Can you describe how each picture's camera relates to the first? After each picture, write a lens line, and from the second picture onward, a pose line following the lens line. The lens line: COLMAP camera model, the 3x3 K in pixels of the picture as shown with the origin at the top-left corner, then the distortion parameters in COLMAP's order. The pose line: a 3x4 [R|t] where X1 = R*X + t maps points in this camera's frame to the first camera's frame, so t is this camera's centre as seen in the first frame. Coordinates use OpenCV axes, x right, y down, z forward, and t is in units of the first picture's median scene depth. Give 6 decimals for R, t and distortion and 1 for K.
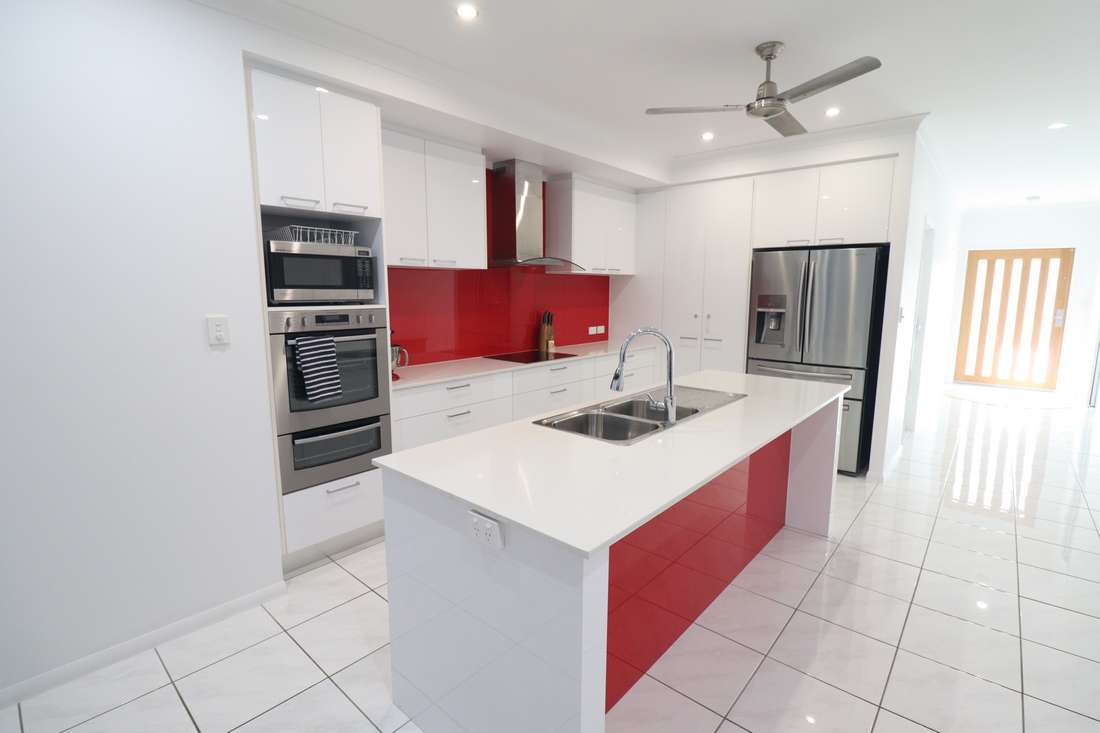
lens RADIAL K [[517.5, 0, 549.4], [0, 517.5, 366.2], [0, 0, 1]] dist [-0.016029, -0.004814]
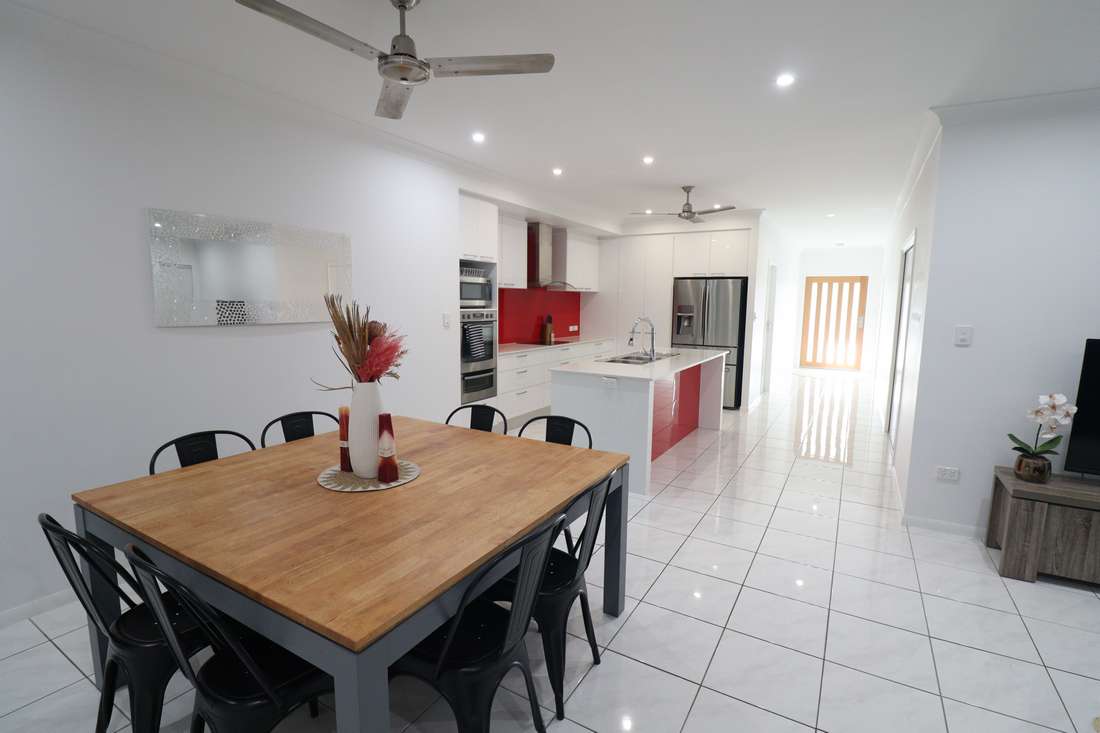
lens RADIAL K [[517.5, 0, 548.1], [0, 517.5, 367.0], [0, 0, 1]] dist [-0.016029, -0.004814]
pose [[0.984171, -0.013784, 0.176683, -0.321477], [0.017303, 0.999681, -0.018394, 0.089260], [-0.176374, 0.021160, 0.984096, -0.596819]]
